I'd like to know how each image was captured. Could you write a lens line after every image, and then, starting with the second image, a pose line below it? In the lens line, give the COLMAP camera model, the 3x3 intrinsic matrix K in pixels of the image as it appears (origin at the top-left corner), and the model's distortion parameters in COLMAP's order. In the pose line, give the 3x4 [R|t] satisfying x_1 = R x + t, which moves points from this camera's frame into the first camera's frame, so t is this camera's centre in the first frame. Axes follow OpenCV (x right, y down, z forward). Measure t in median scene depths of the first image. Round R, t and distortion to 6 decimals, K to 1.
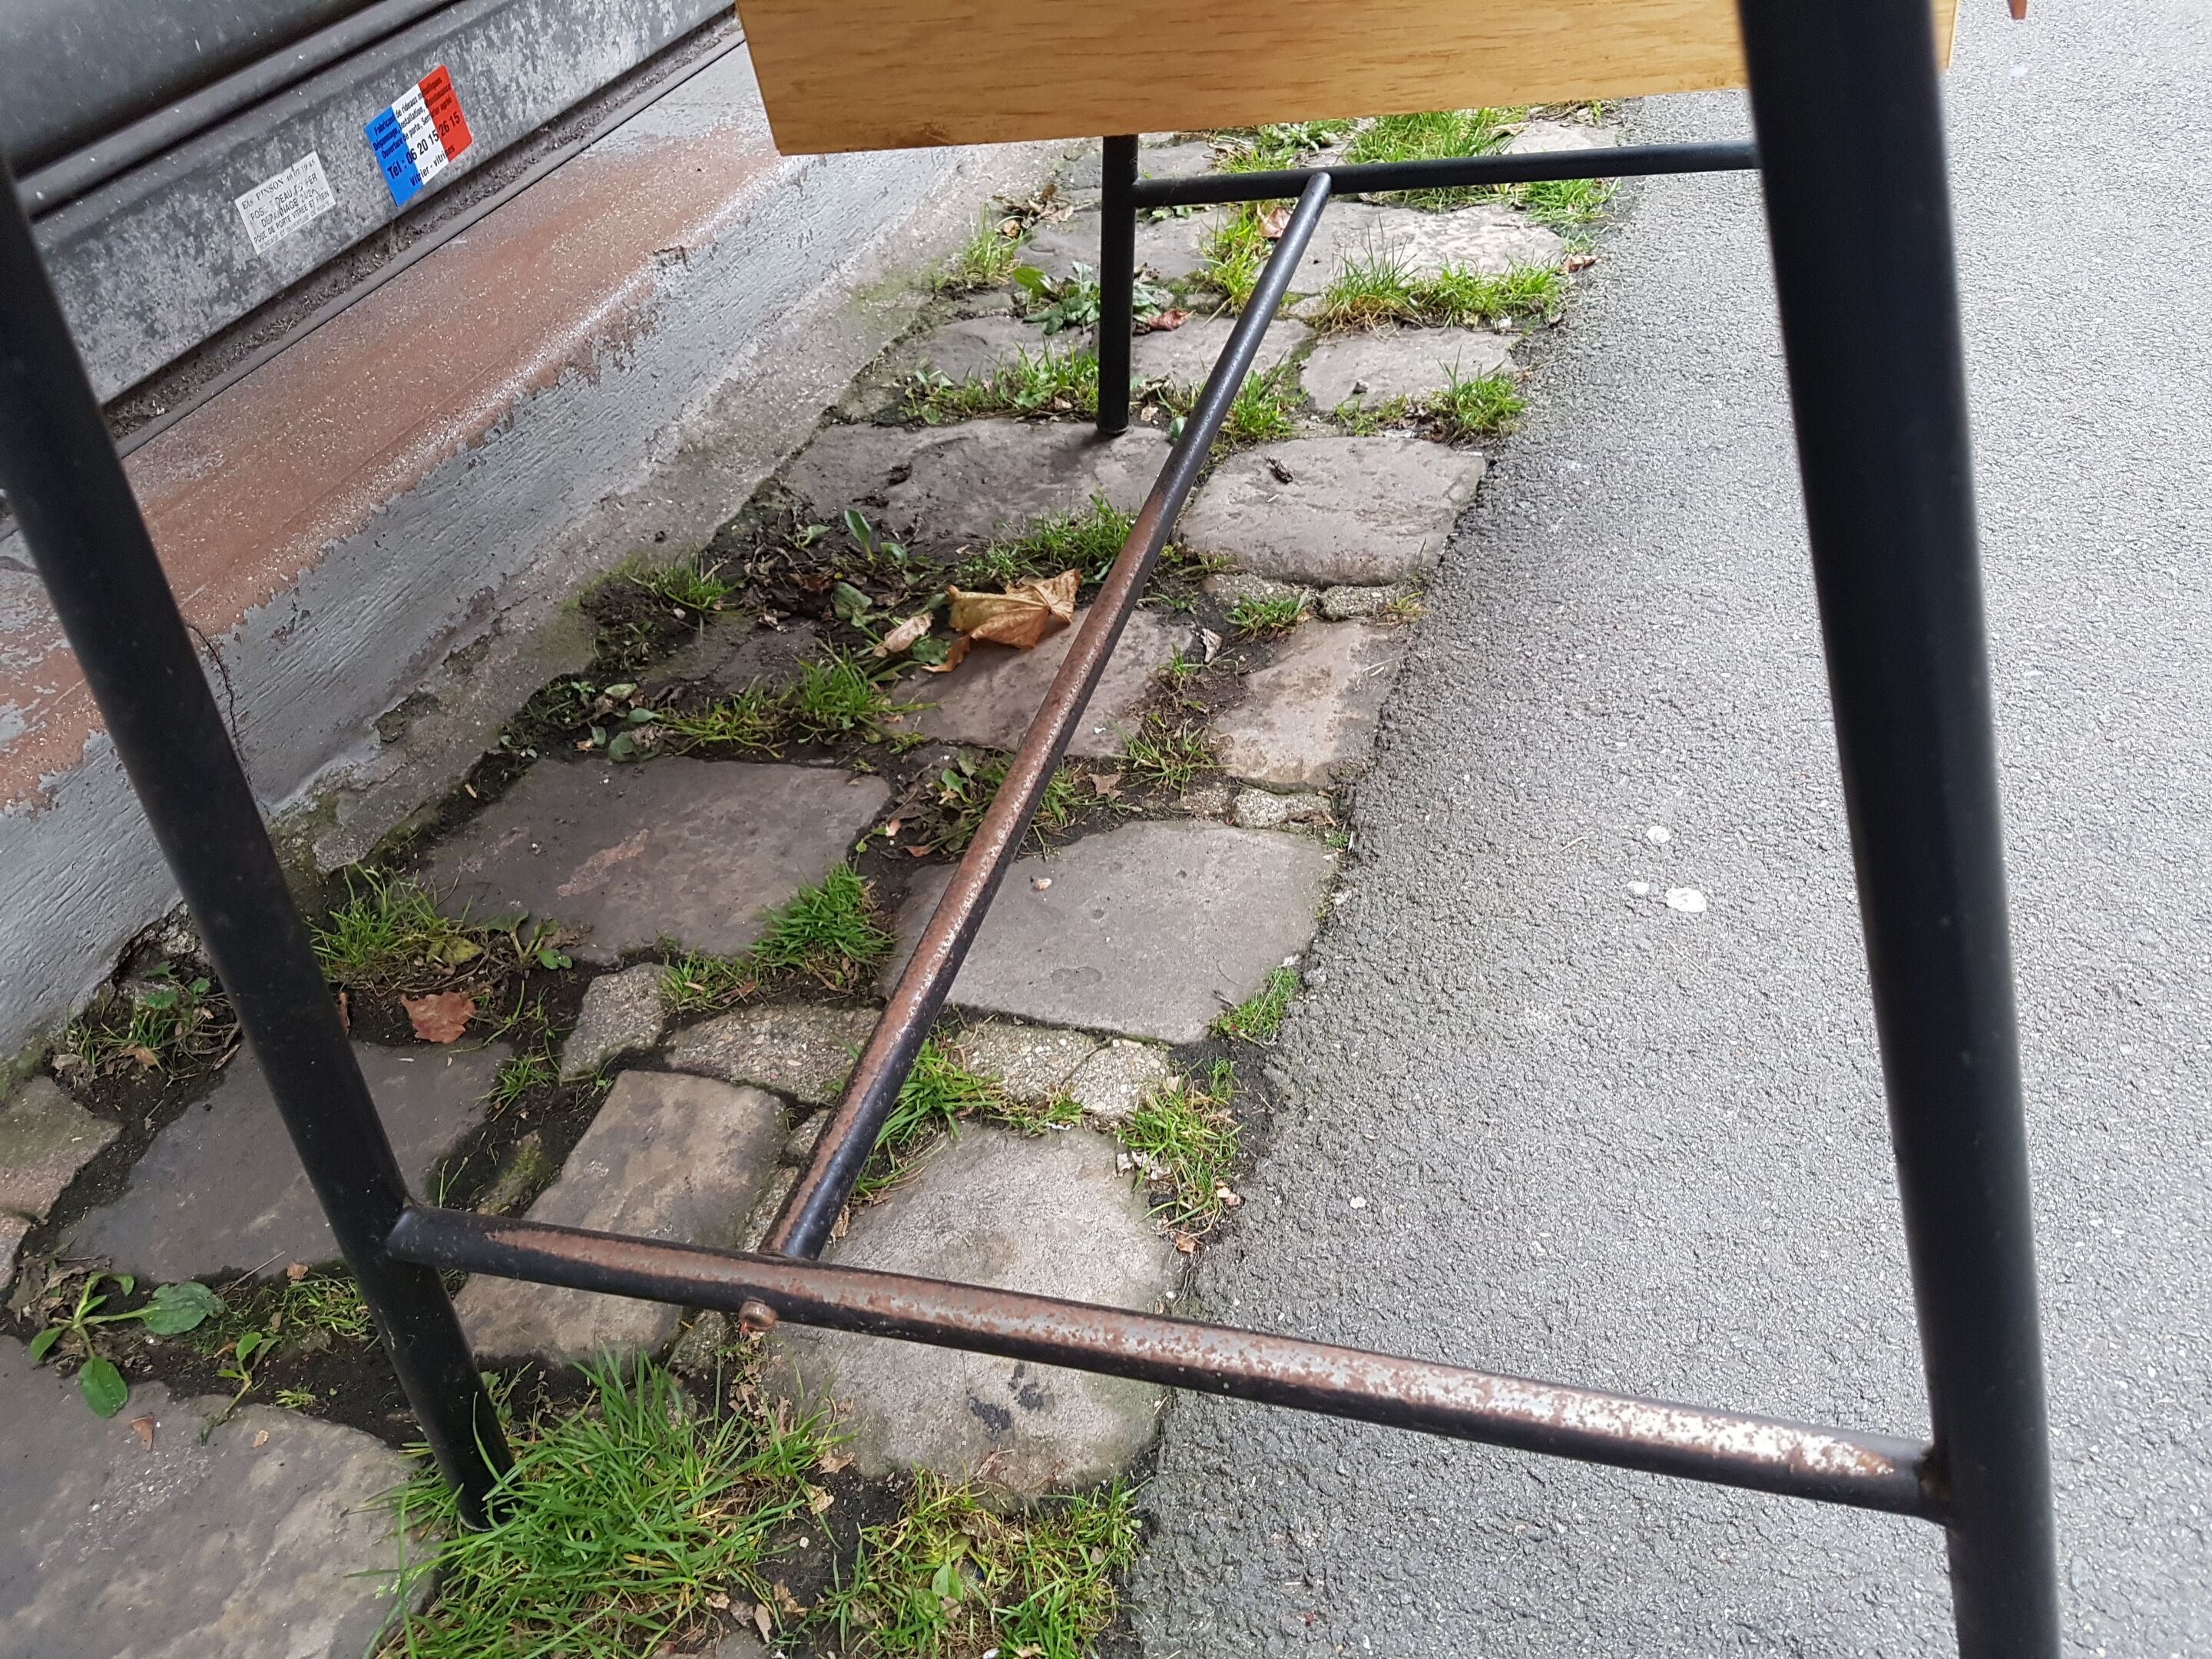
lens RADIAL K [[1928.5, 0, 1106.0], [0, 1928.5, 829.5], [0, 0, 1]] dist [0.035580, -0.003961]
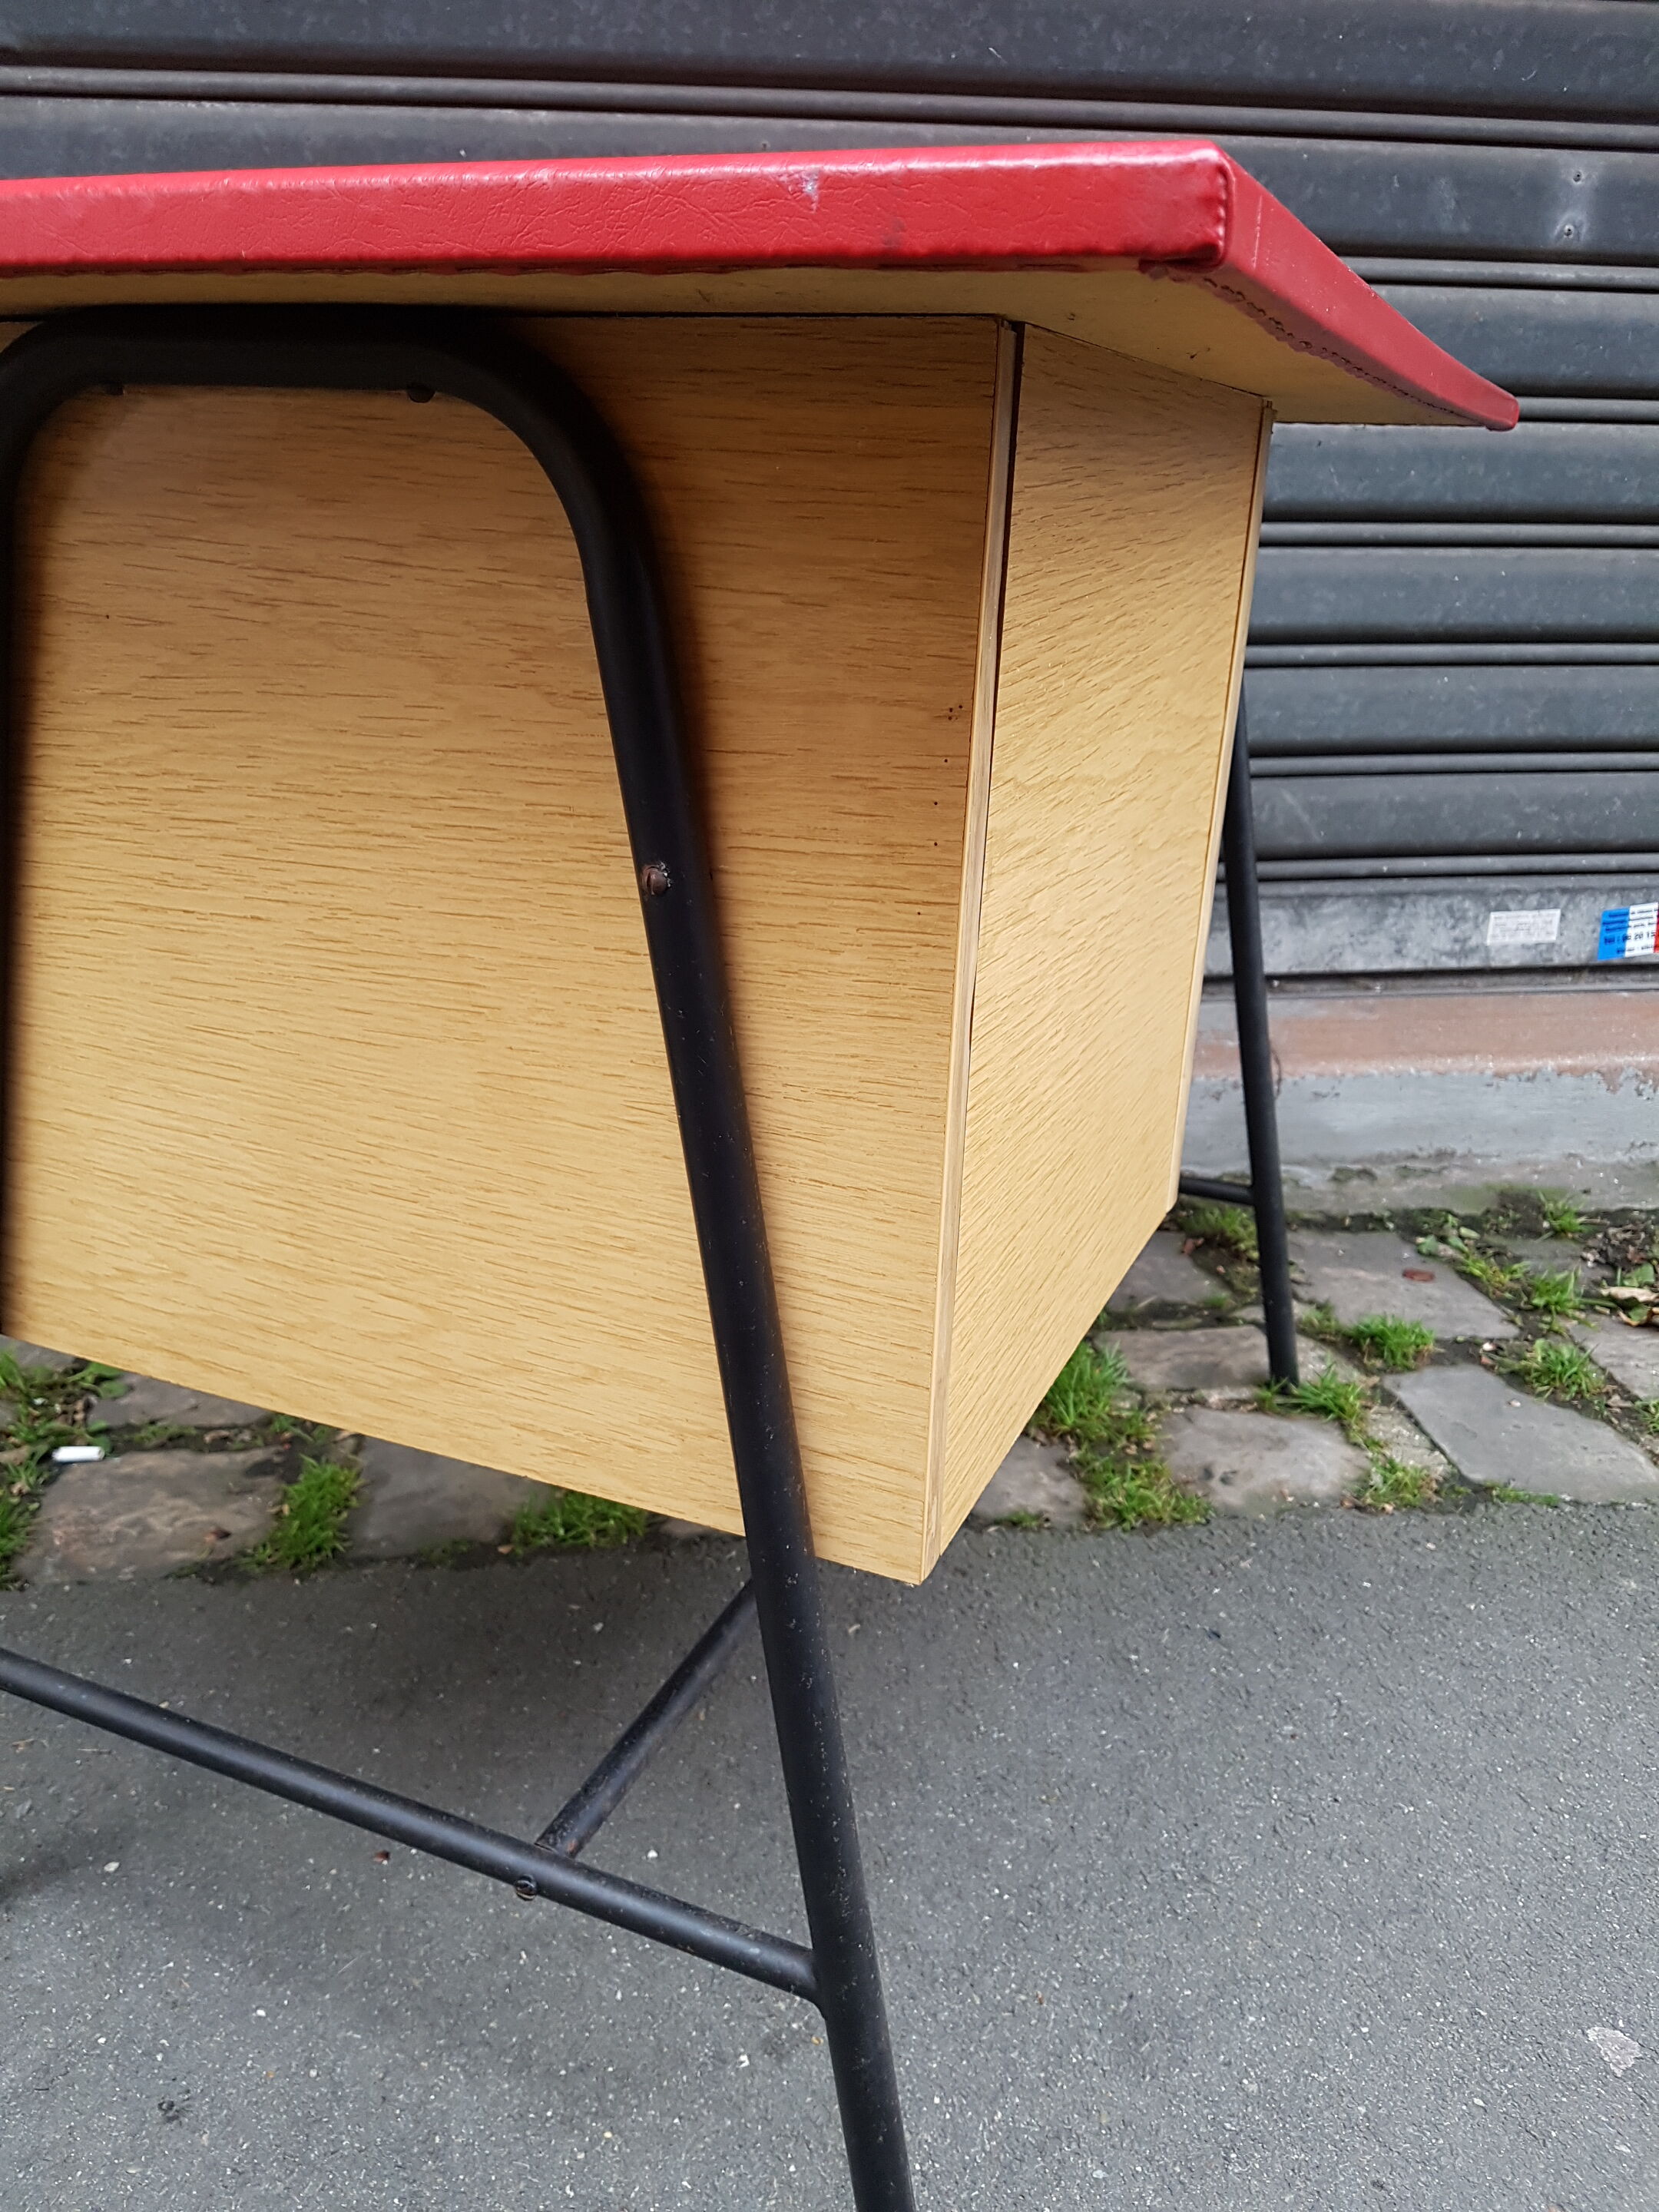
lens RADIAL K [[1928.5, 0, 829.5], [0, 1928.5, 1106.0], [0, 0, 1]] dist [0.035580, -0.003961]
pose [[0.472436, 0.428933, -0.769949, 0.684927], [-0.604117, 0.793684, 0.071473, 0.050096], [0.641753, 0.431373, 0.634090, -0.411295]]
